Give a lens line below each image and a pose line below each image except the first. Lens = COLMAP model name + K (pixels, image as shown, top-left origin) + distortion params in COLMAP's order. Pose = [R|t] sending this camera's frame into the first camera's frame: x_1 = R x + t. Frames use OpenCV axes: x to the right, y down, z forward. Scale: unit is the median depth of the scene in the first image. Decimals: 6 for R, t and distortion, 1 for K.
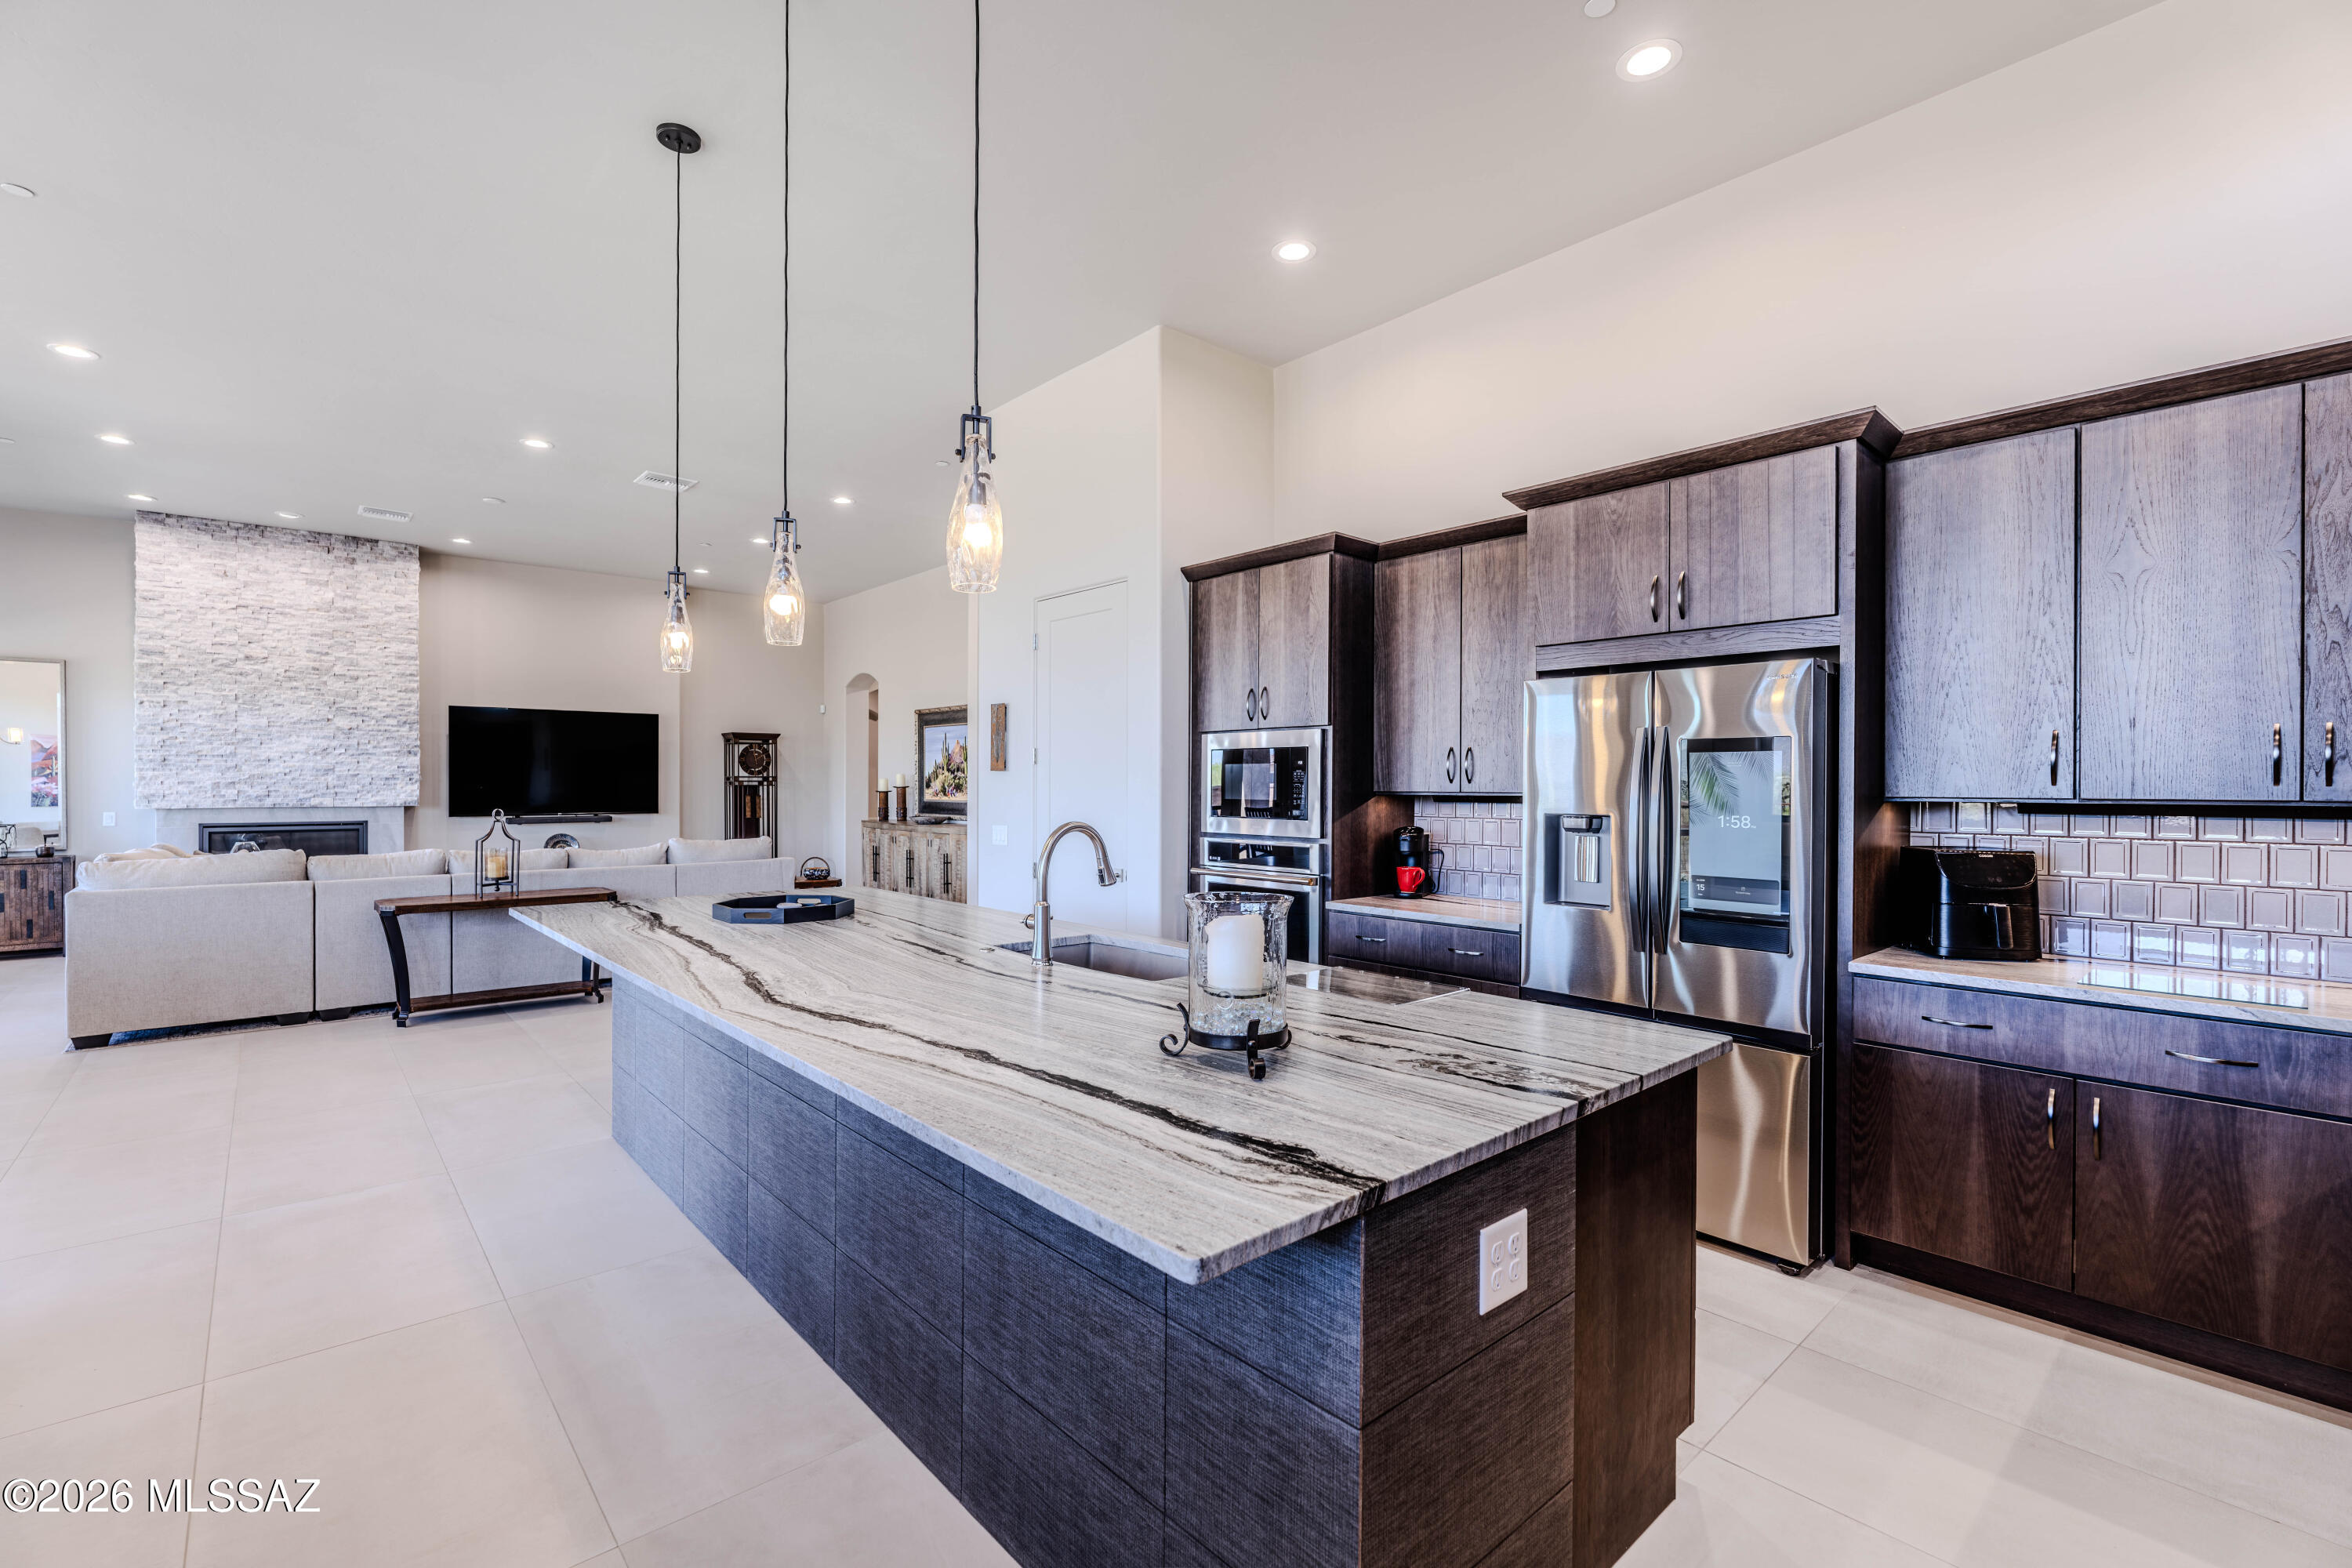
lens RADIAL K [[1027.6, 0, 1183.1], [0, 1027.6, 791.6], [0, 0, 1]] dist [-0.010070, 0.001675]
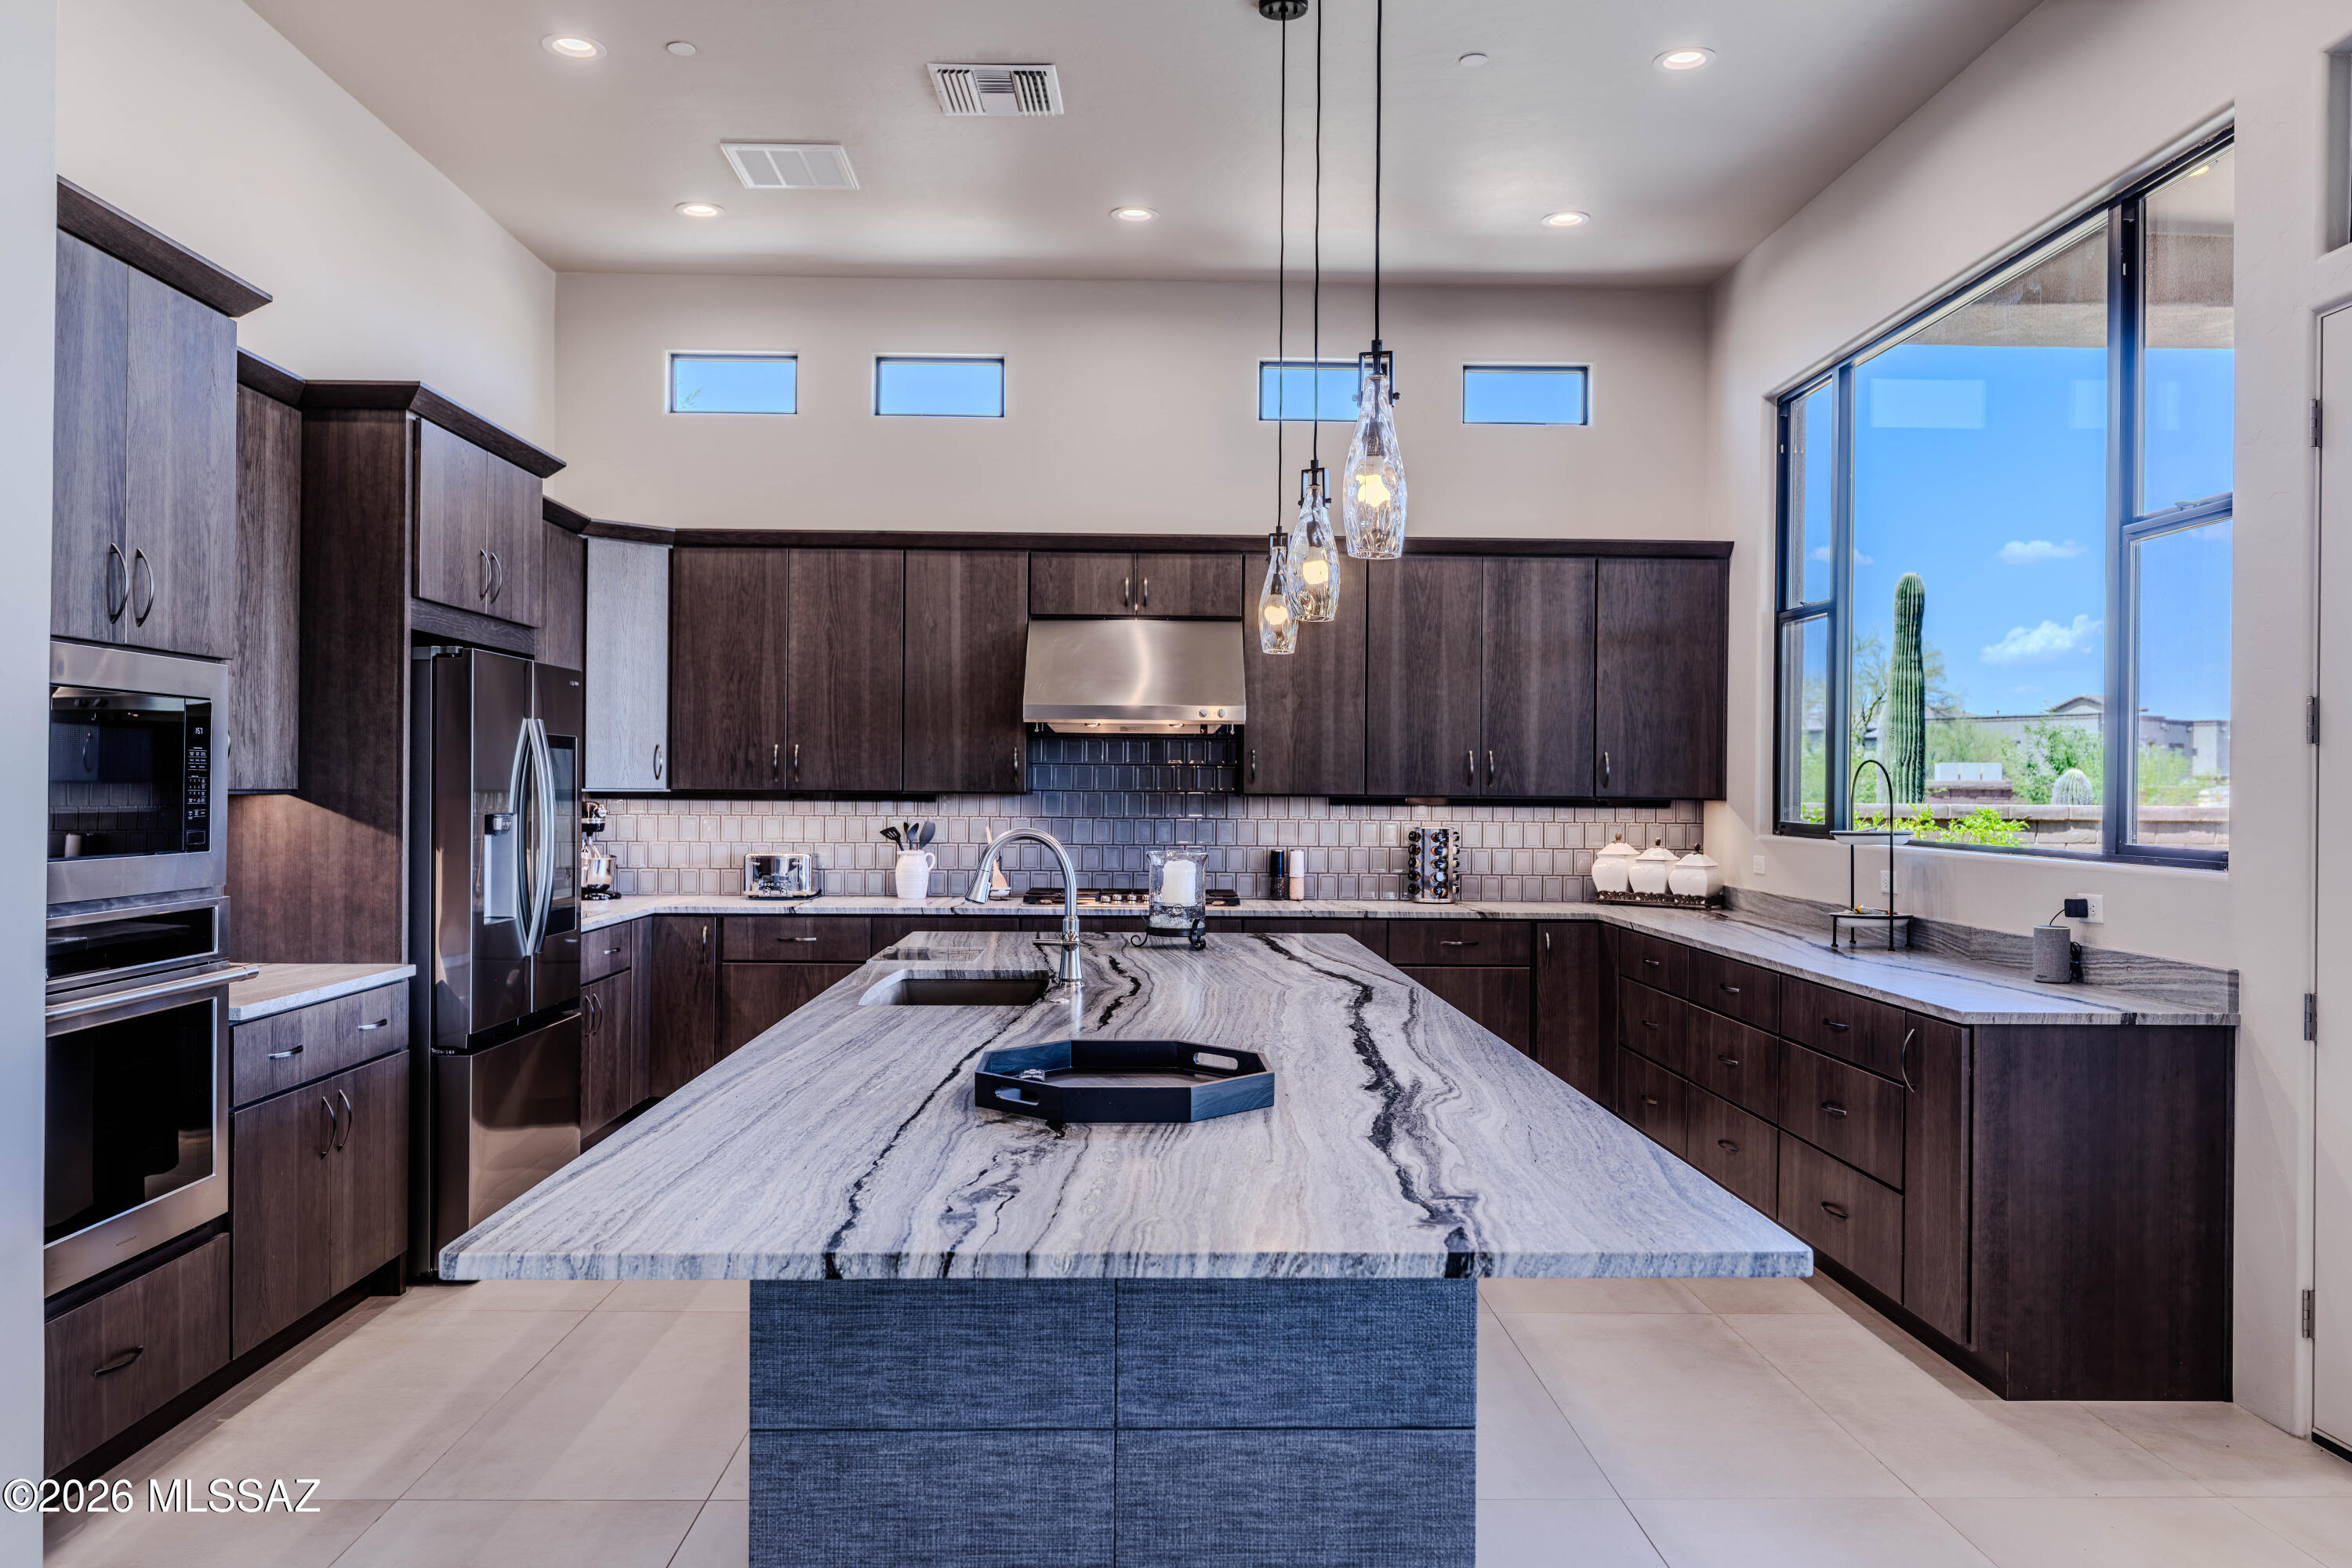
lens RADIAL K [[1714.9, 0, 1160.1], [0, 1714.9, 781.0], [0, 0, 1]] dist [-0.007117, 0.005429]
pose [[-0.754546, -0.007857, 0.656200, -0.372622], [-0.005749, 0.999969, 0.005363, -0.005916], [-0.656222, 0.000274, -0.754568, 0.656607]]
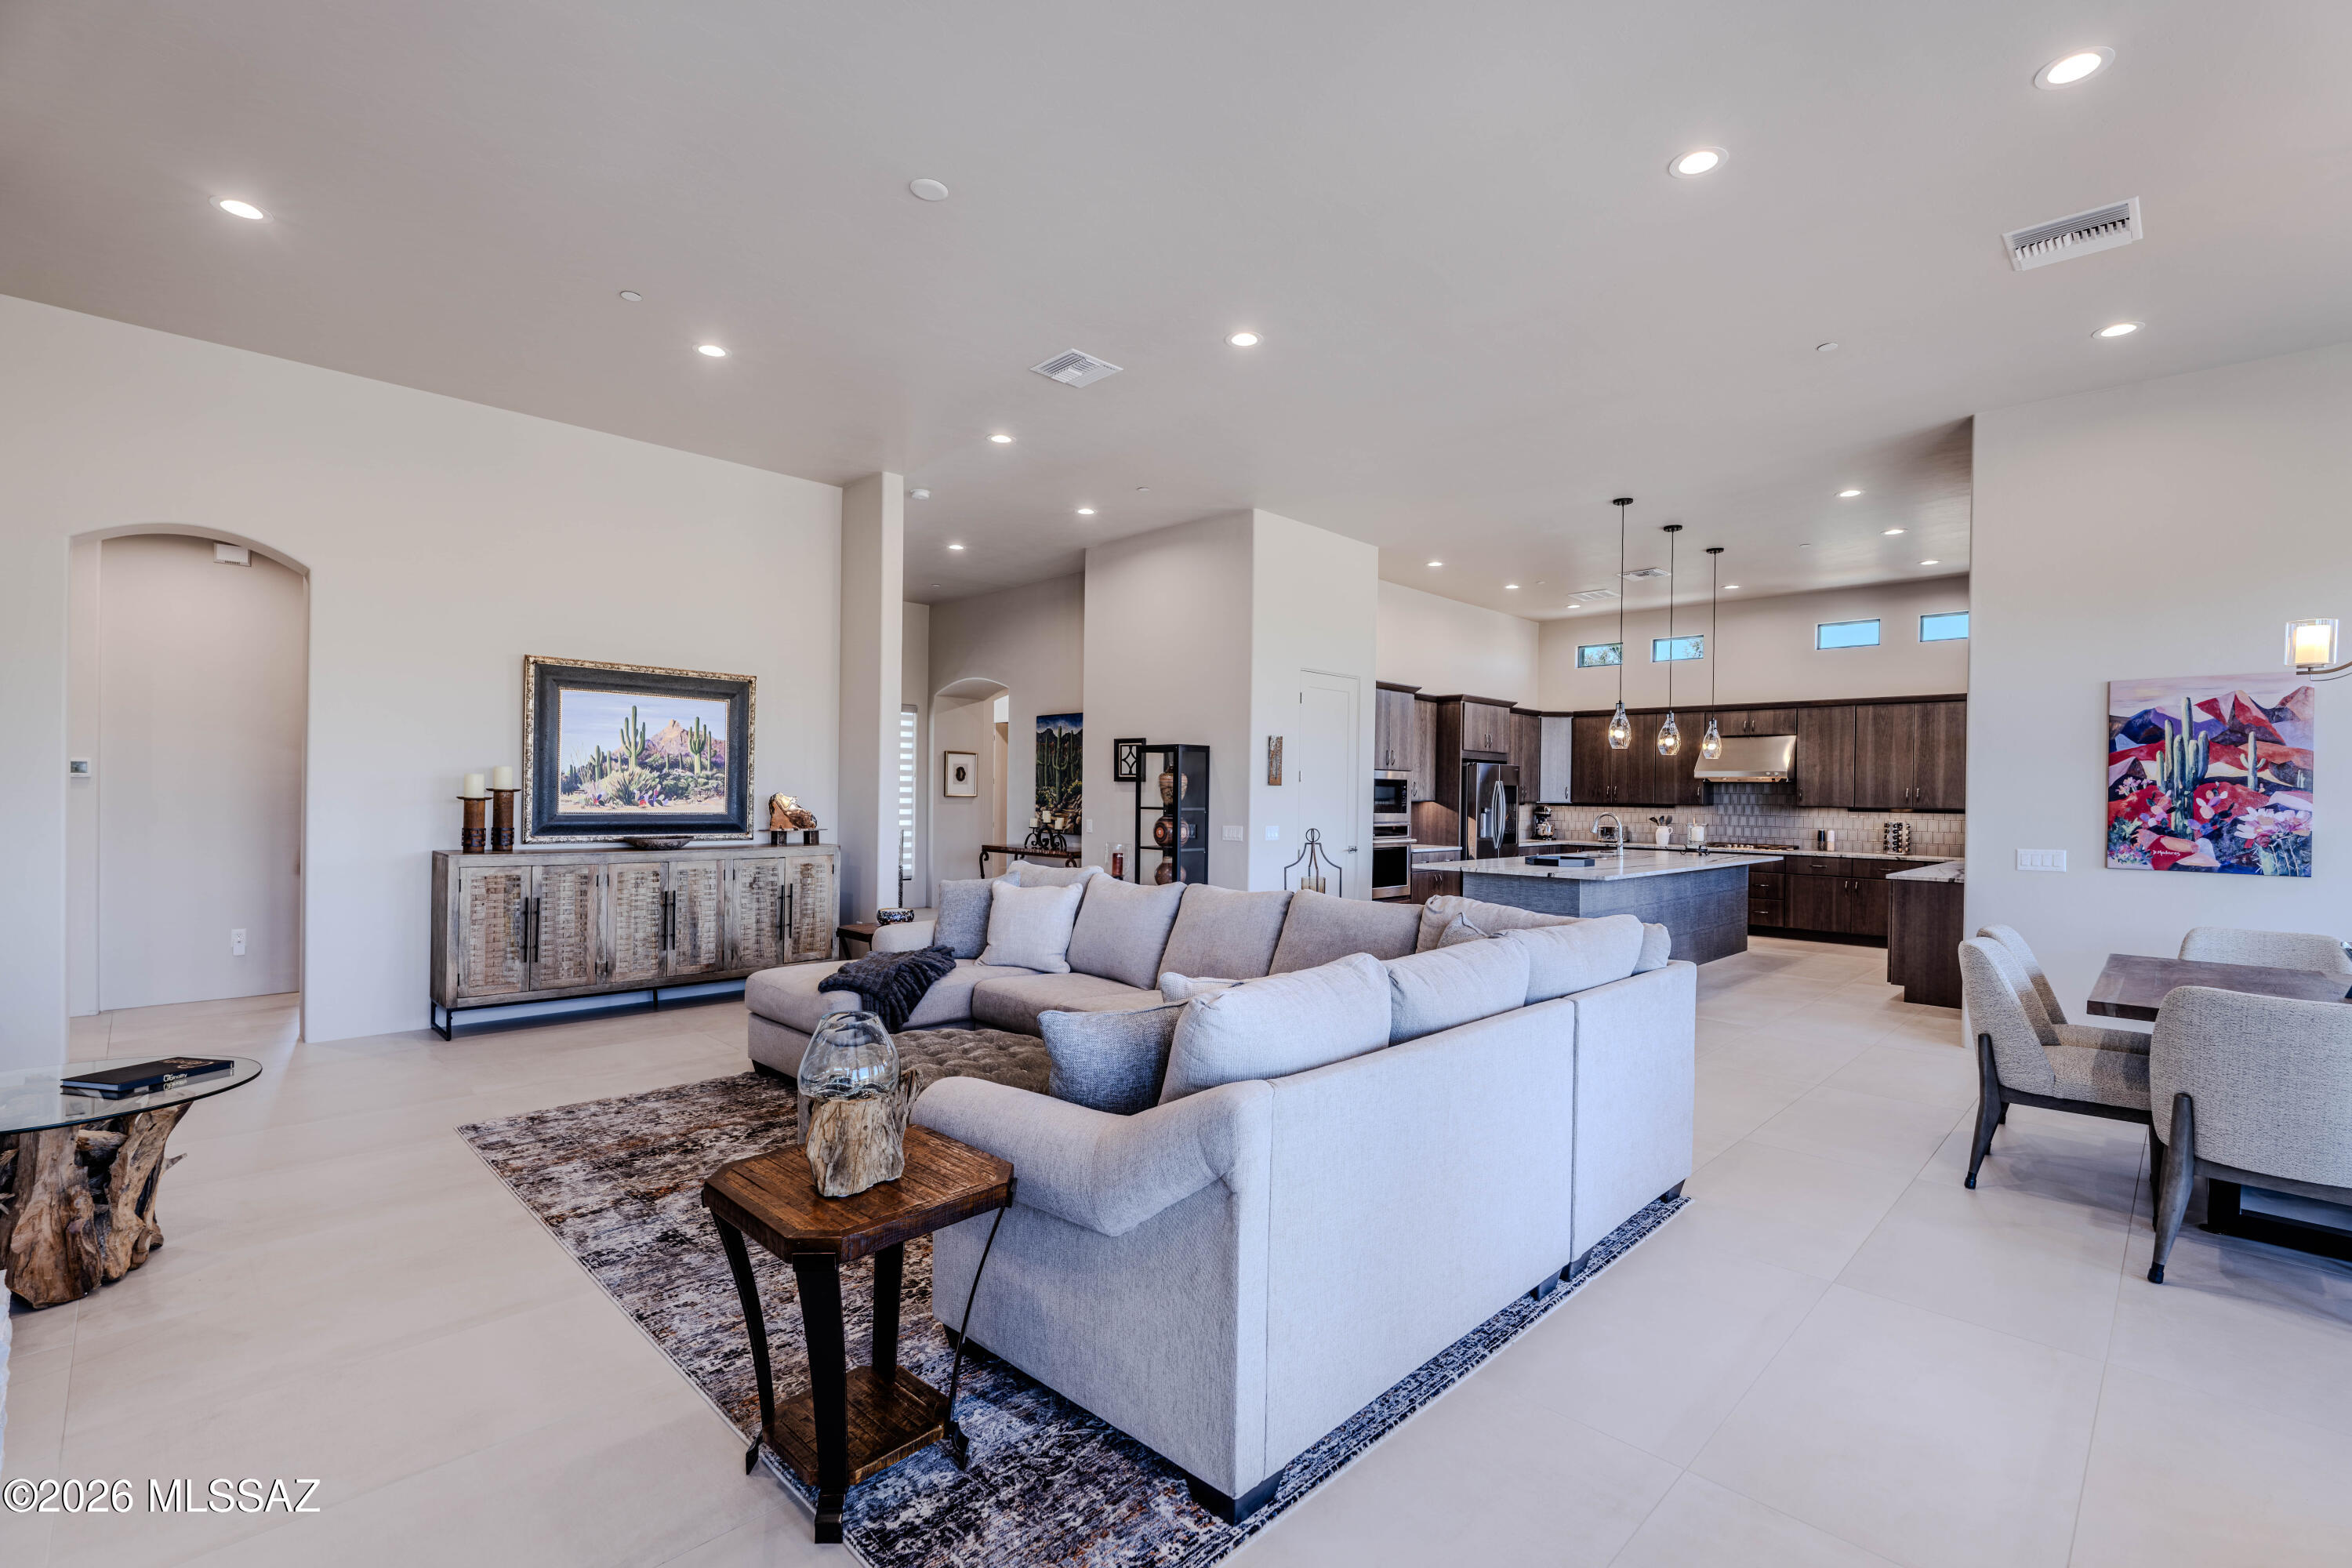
lens RADIAL K [[1027.6, 0, 1187.5], [0, 1027.6, 800.7], [0, 0, 1]] dist [-0.010070, 0.001675]
pose [[-0.060772, -0.009795, 0.998104, -1.016058], [-0.007062, 0.999931, 0.009383, -0.008035], [-0.998127, -0.006479, -0.060837, 0.798732]]
